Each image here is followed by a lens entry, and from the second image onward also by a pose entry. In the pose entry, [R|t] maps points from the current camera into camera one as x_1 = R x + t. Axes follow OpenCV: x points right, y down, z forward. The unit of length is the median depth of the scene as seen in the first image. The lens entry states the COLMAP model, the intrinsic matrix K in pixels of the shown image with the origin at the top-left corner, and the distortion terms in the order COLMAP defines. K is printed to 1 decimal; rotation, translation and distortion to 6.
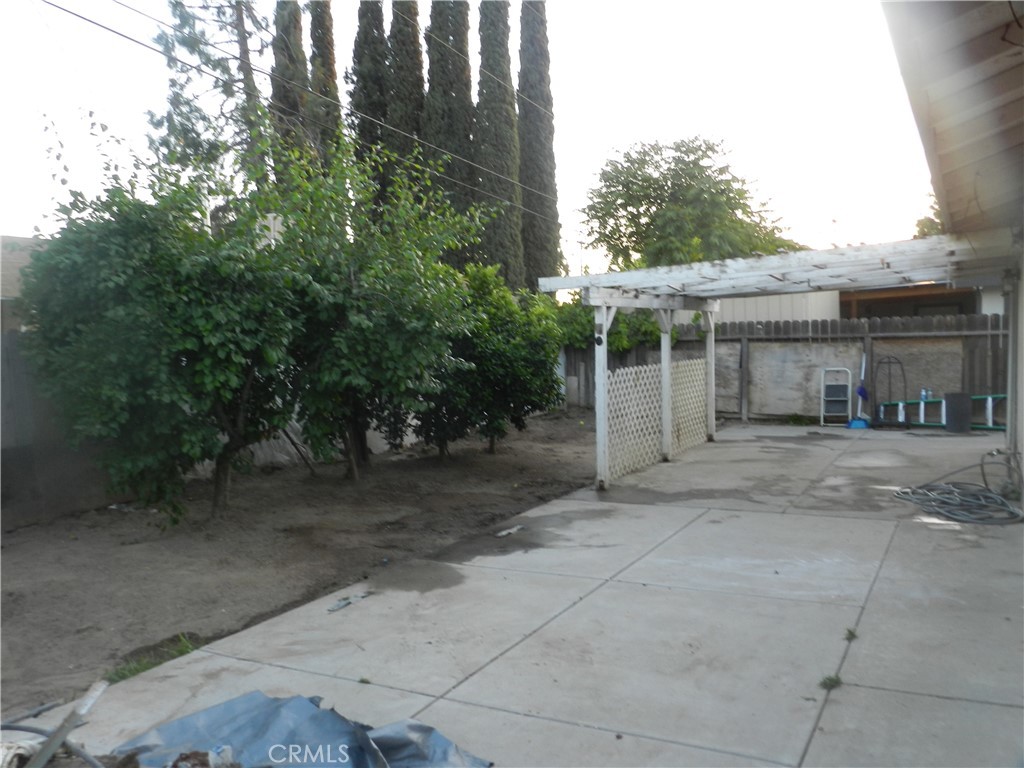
lens RADIAL K [[861.8, 0, 509.2], [0, 861.8, 387.3], [0, 0, 1]] dist [0.004982, 0.008488]
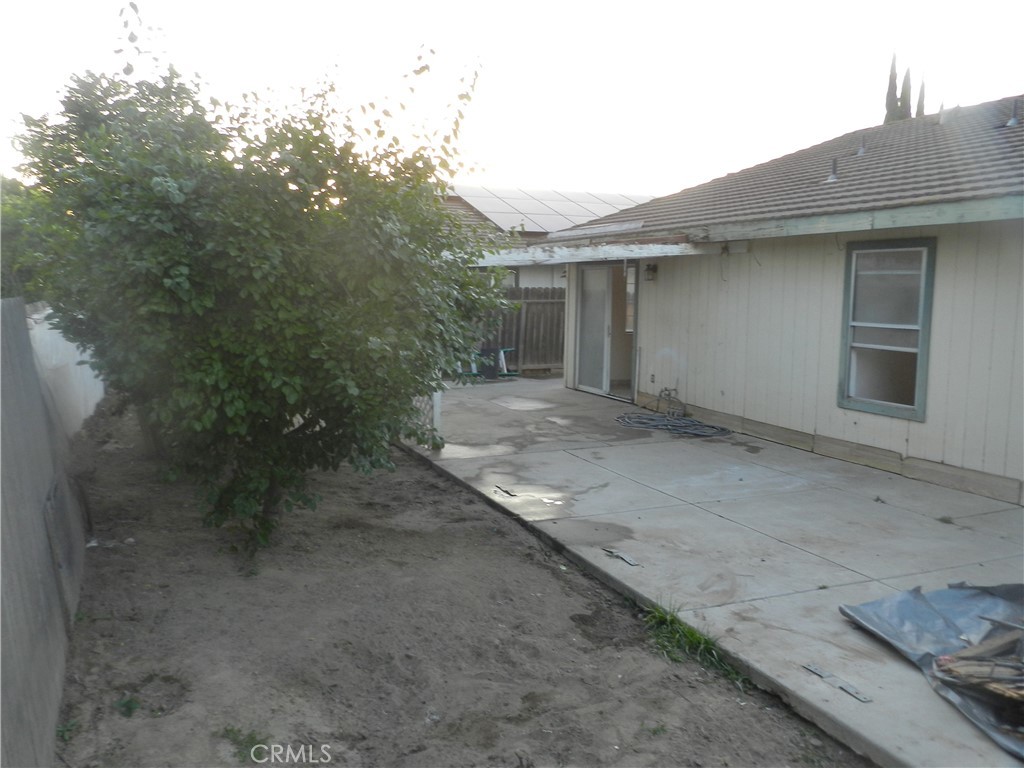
lens RADIAL K [[861.8, 0, 505.5], [0, 861.8, 380.1], [0, 0, 1]] dist [0.004982, 0.008488]
pose [[0.646251, -0.055259, 0.761122, -1.296236], [0.018033, 0.998202, 0.057160, -0.054603], [-0.762912, -0.023215, 0.646085, 0.458553]]
